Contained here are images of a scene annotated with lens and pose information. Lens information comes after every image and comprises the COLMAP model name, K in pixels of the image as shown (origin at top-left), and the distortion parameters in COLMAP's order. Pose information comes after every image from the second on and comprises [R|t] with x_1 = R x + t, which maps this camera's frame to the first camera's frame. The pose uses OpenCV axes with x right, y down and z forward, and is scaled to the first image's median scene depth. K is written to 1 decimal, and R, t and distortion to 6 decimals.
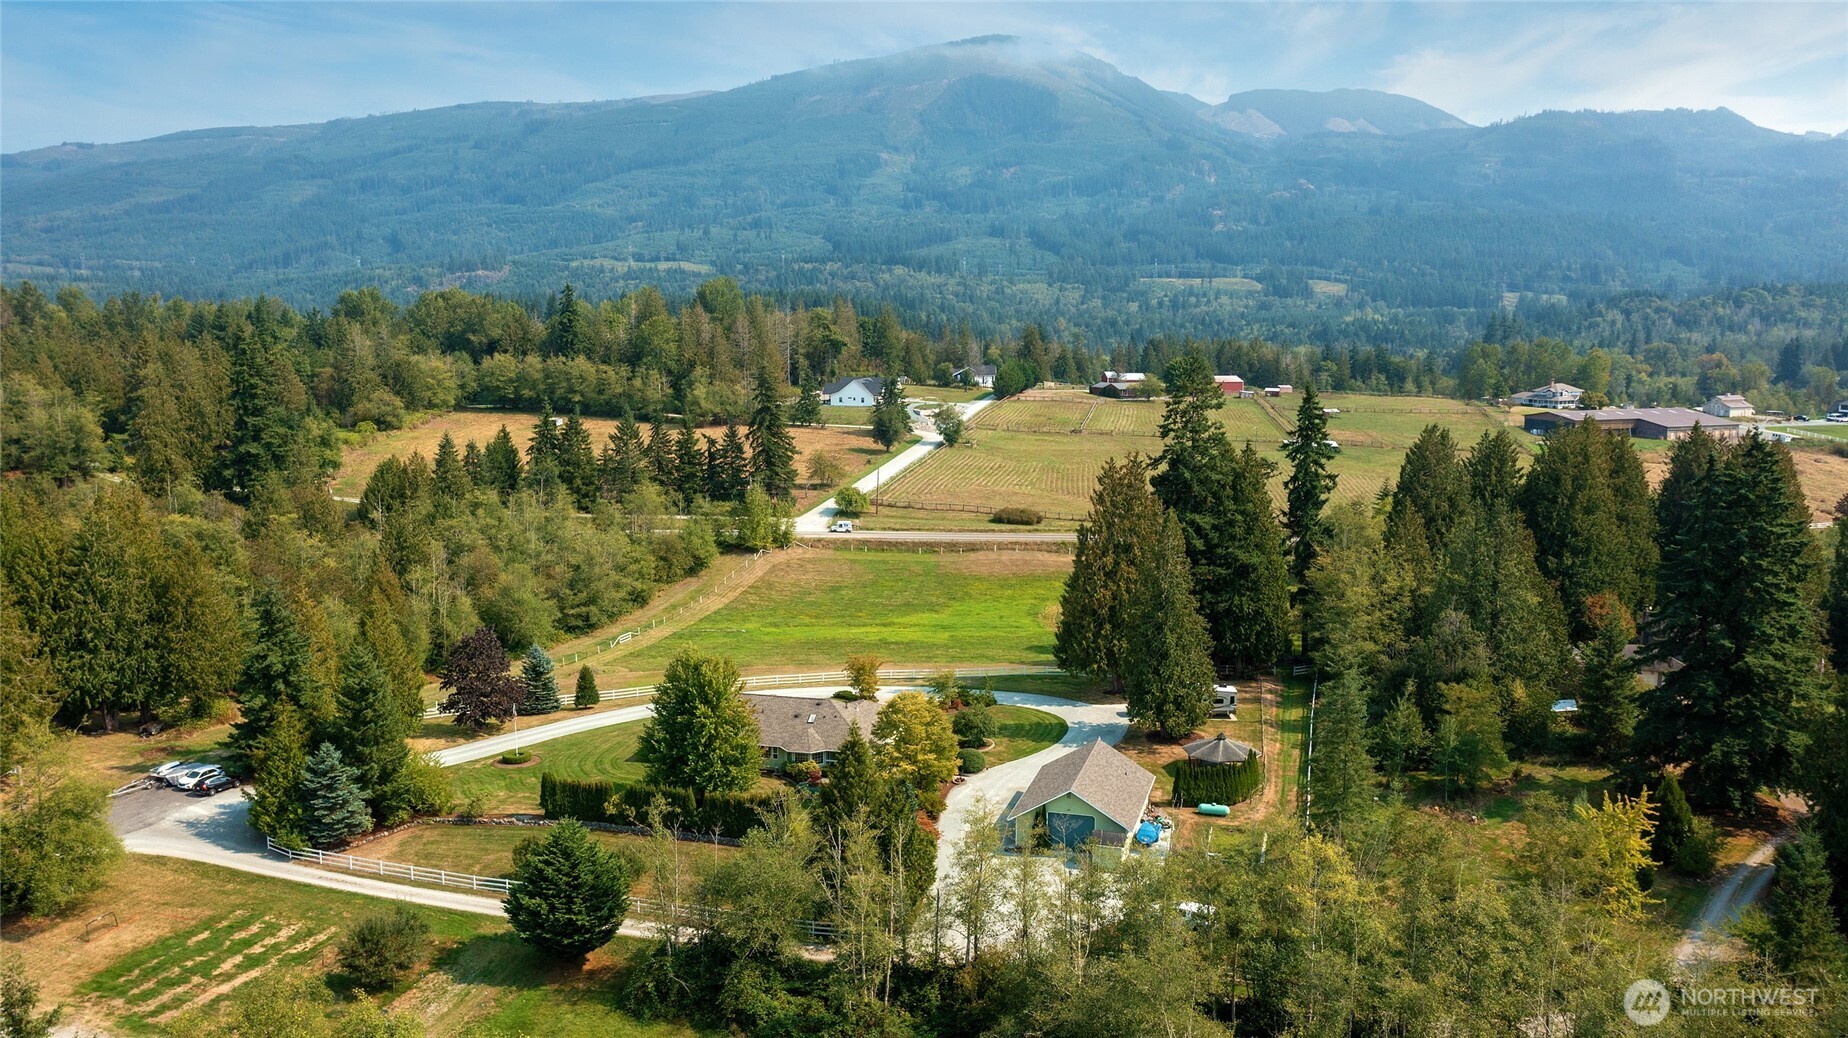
lens RADIAL K [[1466.9, 0, 934.0], [0, 1466.9, 515.5], [0, 0, 1]] dist [-0.008907, 0.007558]
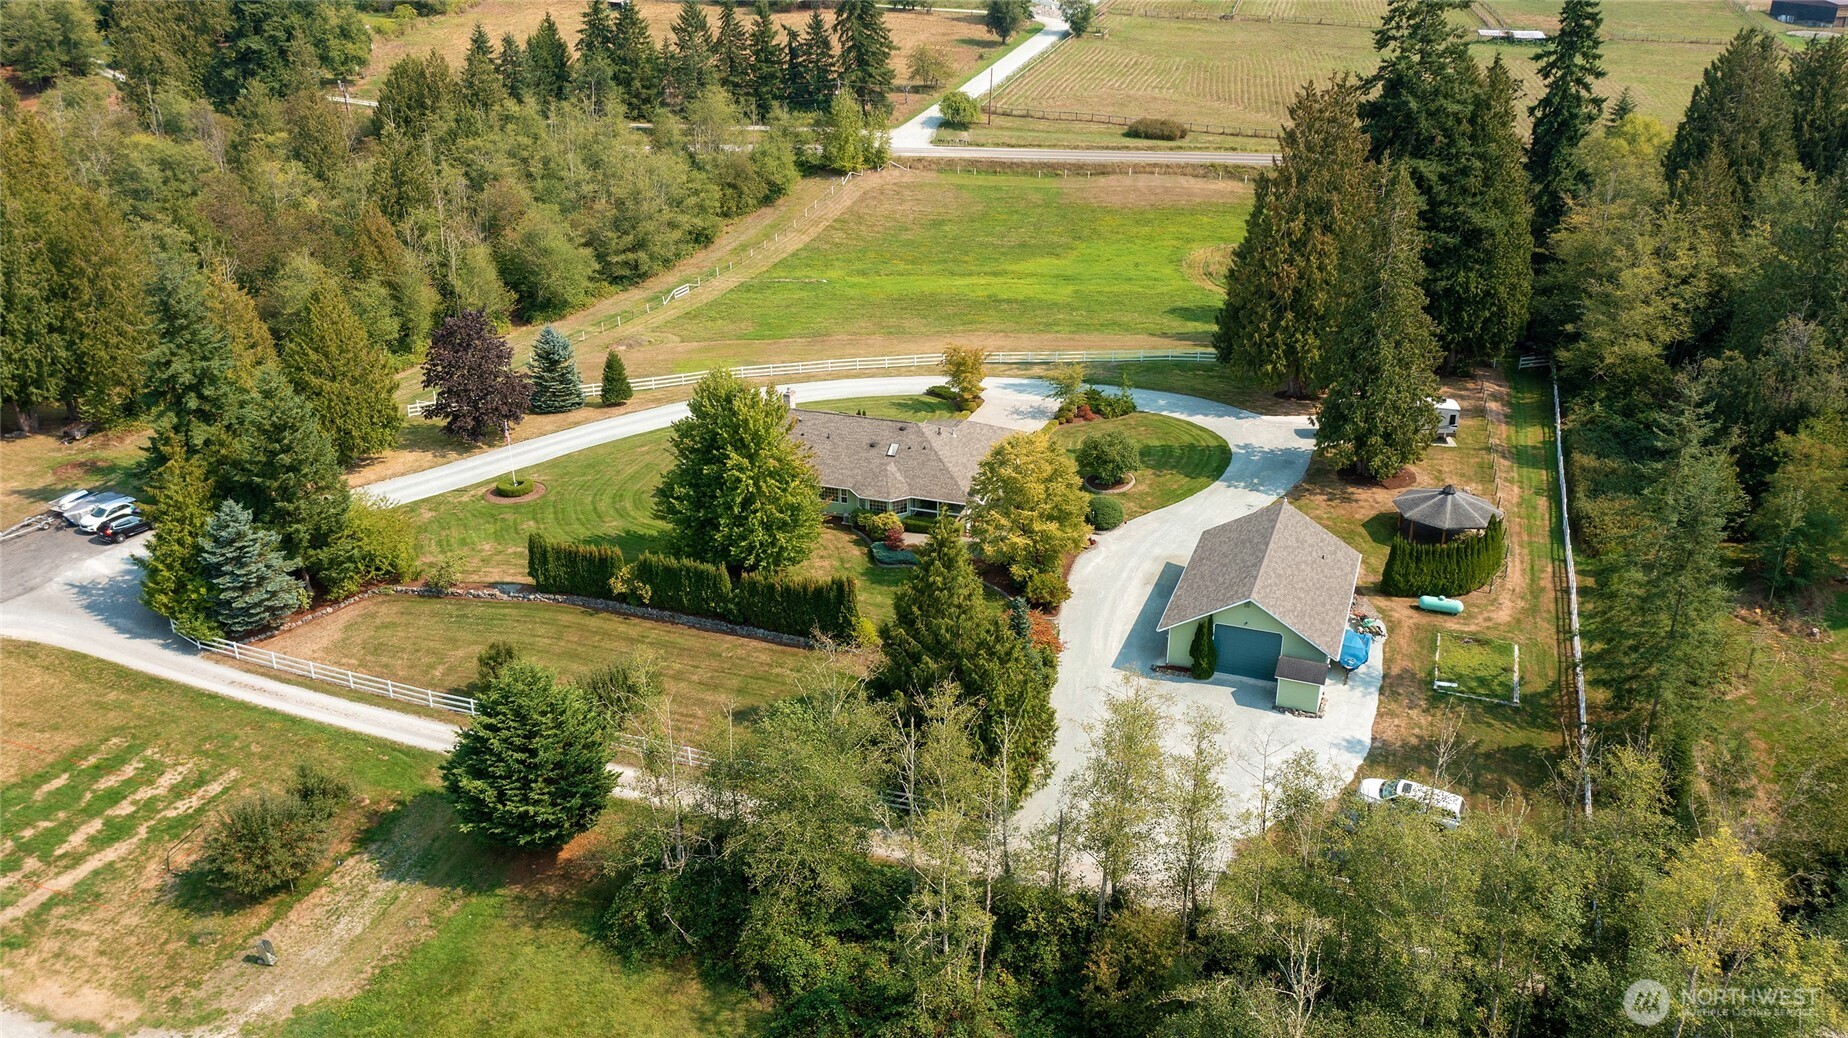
lens RADIAL K [[1466.9, 0, 934.0], [0, 1466.9, 515.5], [0, 0, 1]] dist [-0.008907, 0.007558]
pose [[0.996985, 0.027142, -0.072694, -0.005517], [-0.006073, 0.961249, 0.275614, -0.029894], [0.077358, -0.274341, 0.958516, 0.224586]]
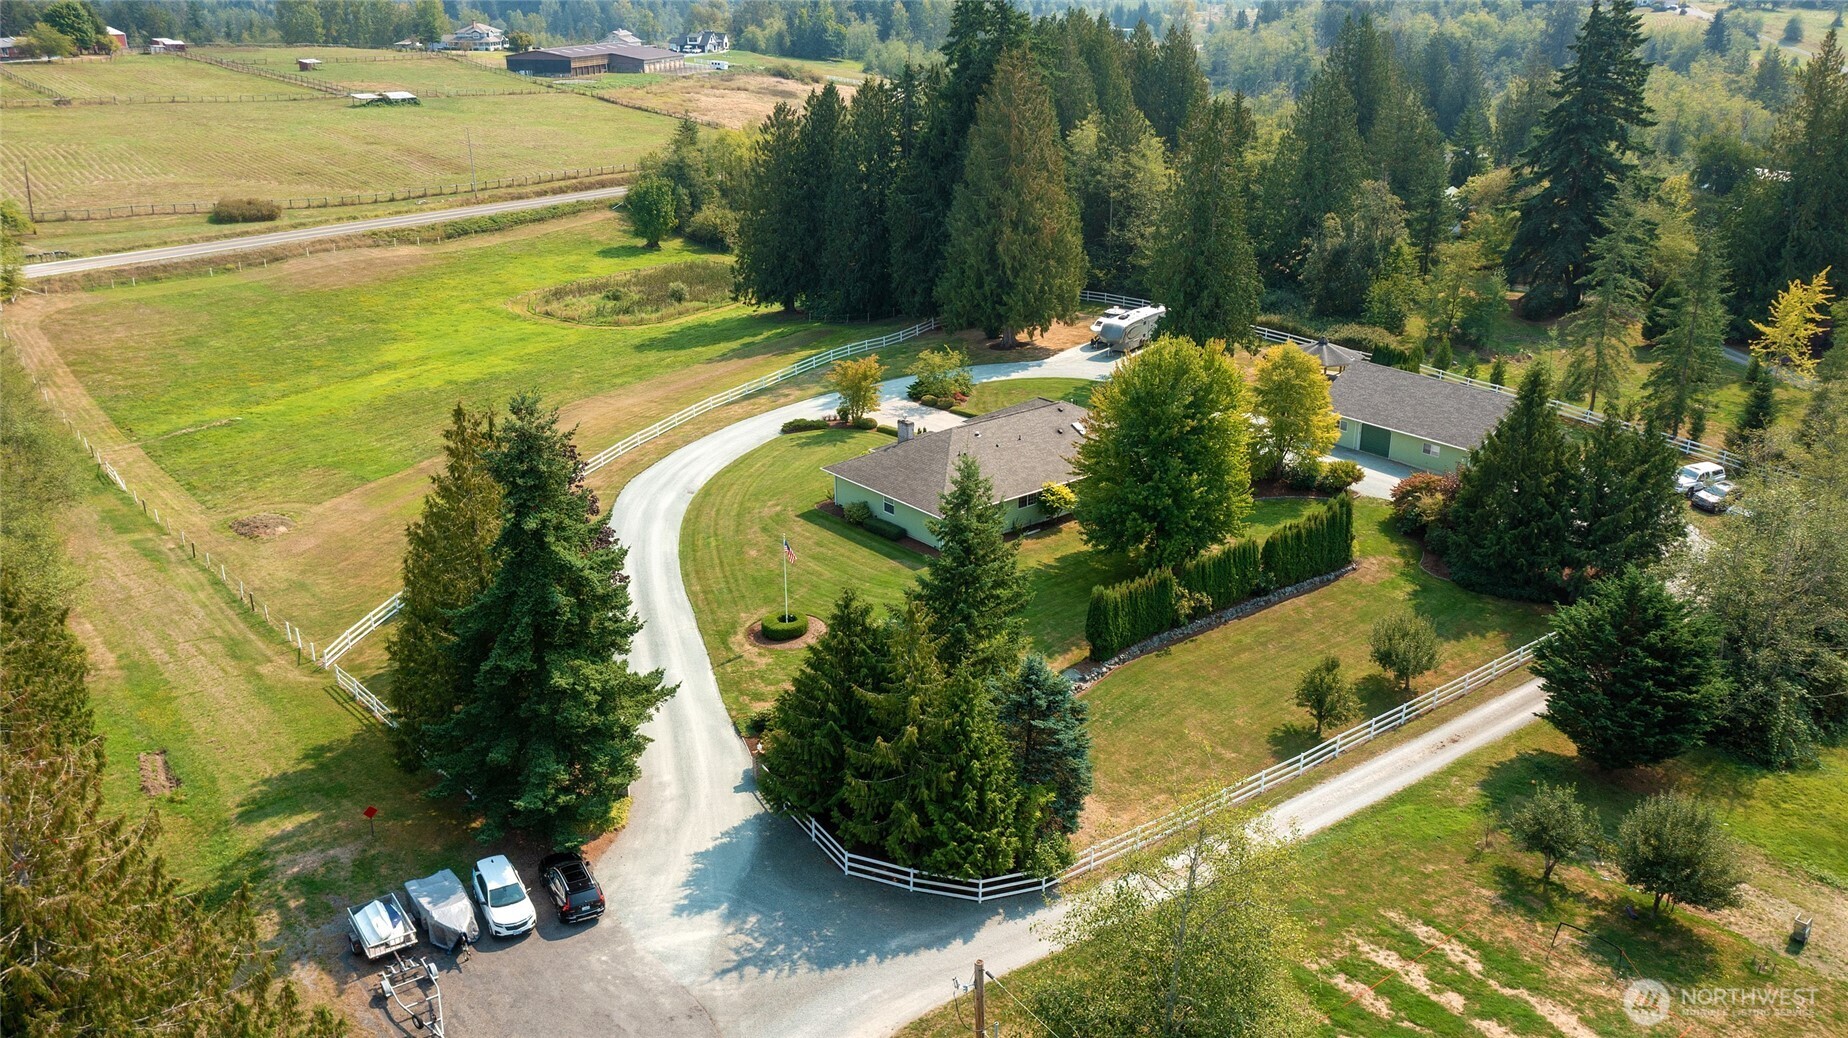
lens RADIAL K [[1451.8, 0, 924.0], [0, 1451.8, 519.0], [0, 0, 1]] dist [0.011149, 0.008017]
pose [[0.596279, -0.284944, 0.750505, -0.556027], [0.115434, 0.955604, 0.271101, -0.017546], [-0.794434, -0.075018, 0.602699, 0.517001]]
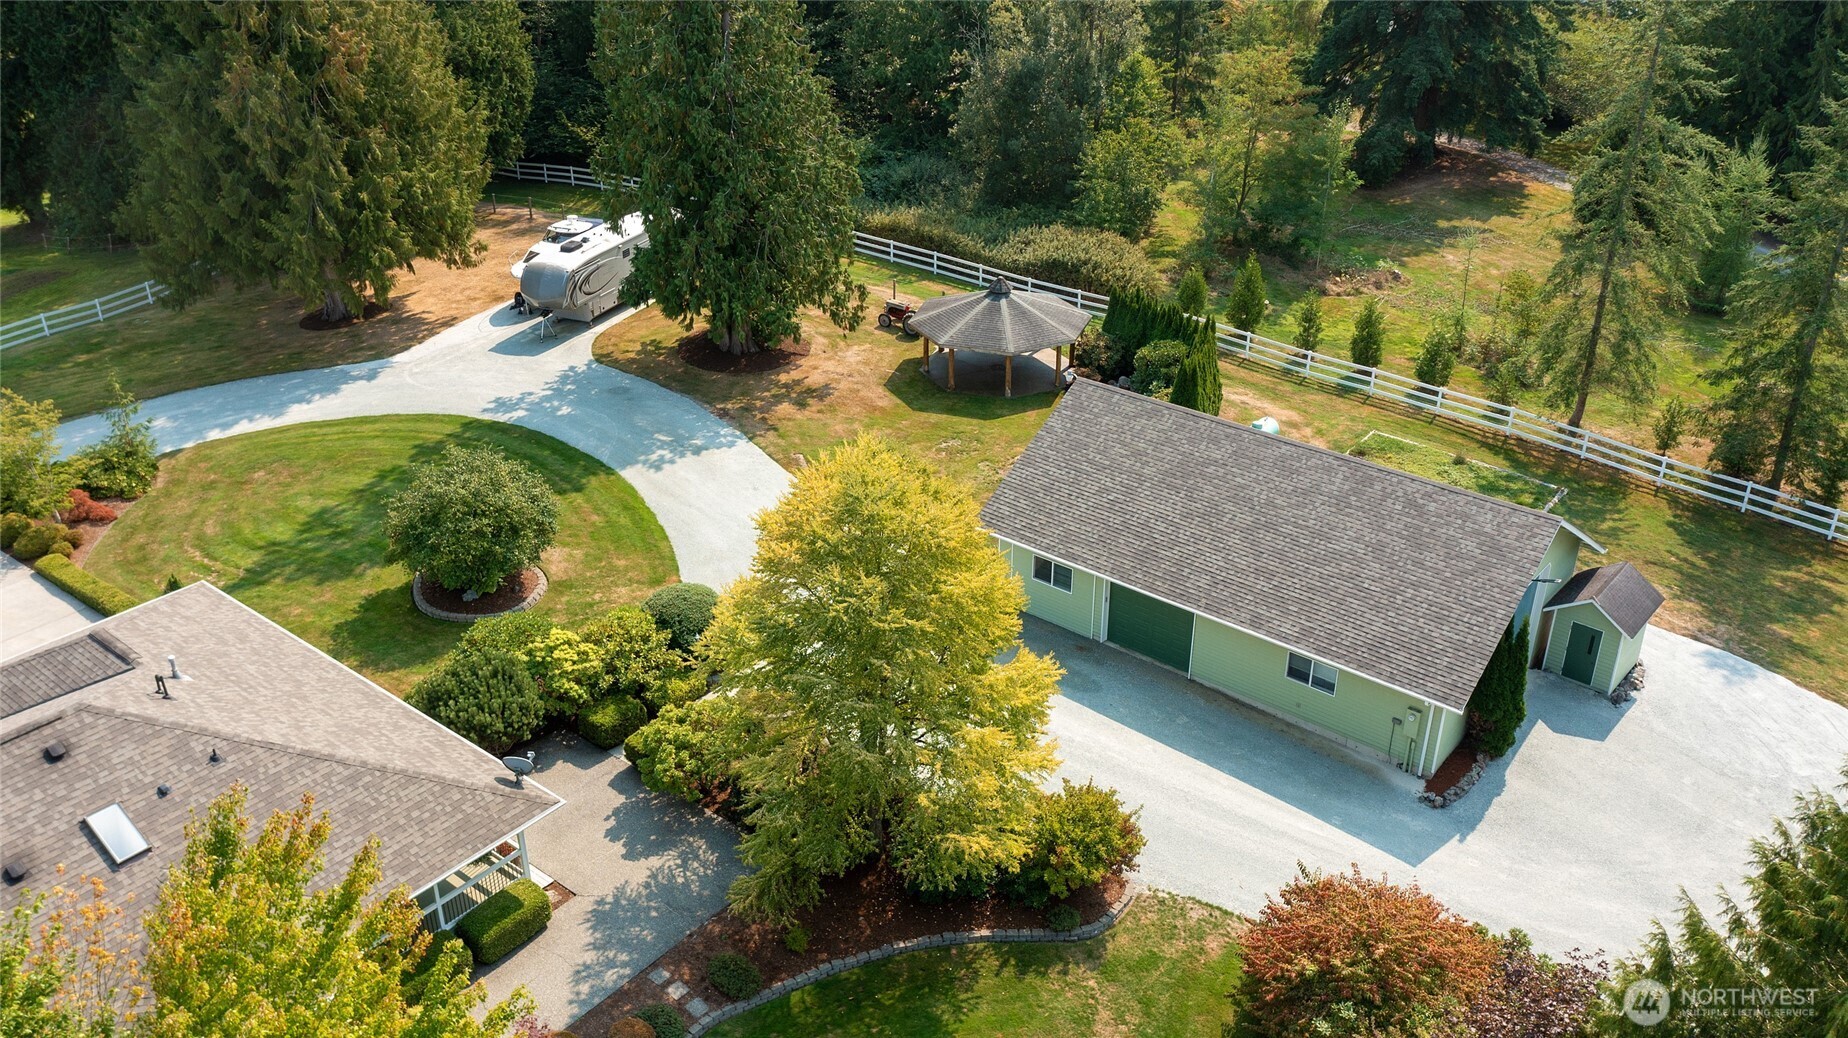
lens RADIAL K [[1461.9, 0, 899.7], [0, 1461.9, 509.9], [0, 0, 1]] dist [-0.009699, -0.002345]
pose [[0.429236, -0.414879, 0.802267, -0.141927], [0.132839, 0.907596, 0.398275, 0.031379], [-0.893370, -0.064382, 0.444685, 0.681174]]
